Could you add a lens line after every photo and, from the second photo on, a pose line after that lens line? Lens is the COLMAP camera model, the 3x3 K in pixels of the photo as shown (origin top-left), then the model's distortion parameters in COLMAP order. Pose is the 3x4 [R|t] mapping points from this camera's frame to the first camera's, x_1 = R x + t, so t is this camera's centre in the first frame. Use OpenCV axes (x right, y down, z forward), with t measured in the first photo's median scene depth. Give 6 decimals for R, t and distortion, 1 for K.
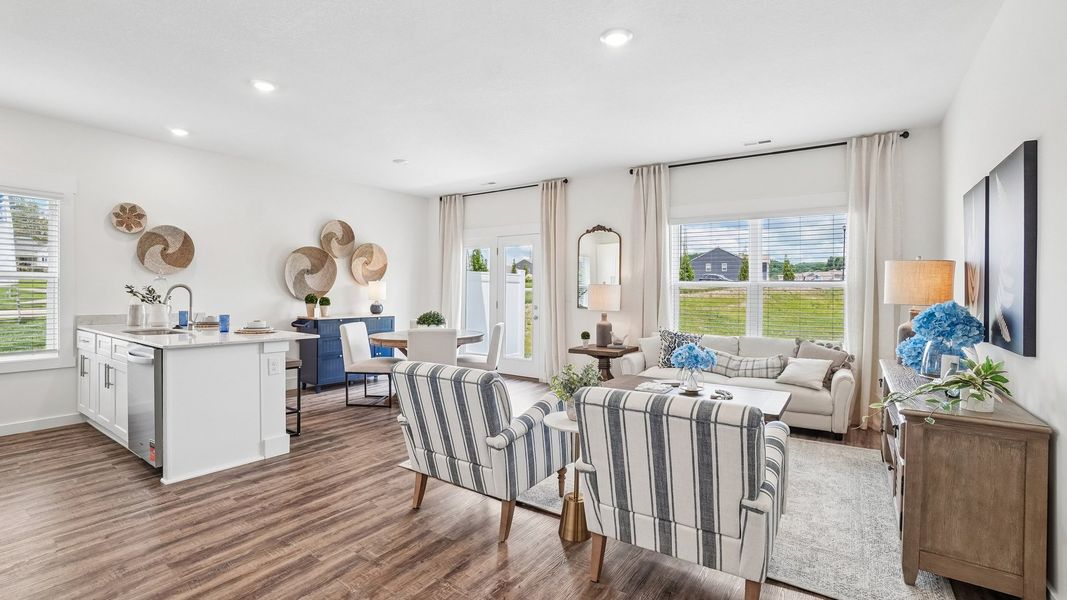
lens RADIAL K [[474.8, 0, 533.1], [0, 474.8, 288.9], [0, 0, 1]] dist [-0.060315, 0.021322]
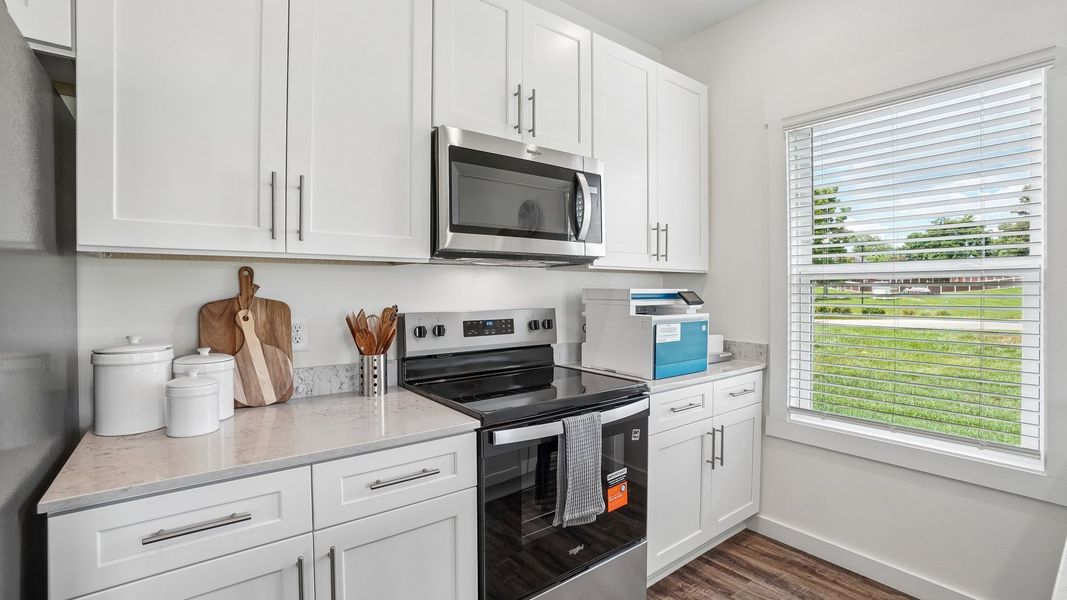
lens RADIAL K [[471.4, 0, 533.5], [0, 471.4, 300.0], [0, 0, 1]] dist [-0.055650, 0.020363]
pose [[-0.305287, 0.009327, -0.952215, -0.461953], [-0.003187, 0.999936, 0.010816, -0.001724], [0.952255, 0.006337, -0.305237, 0.600692]]
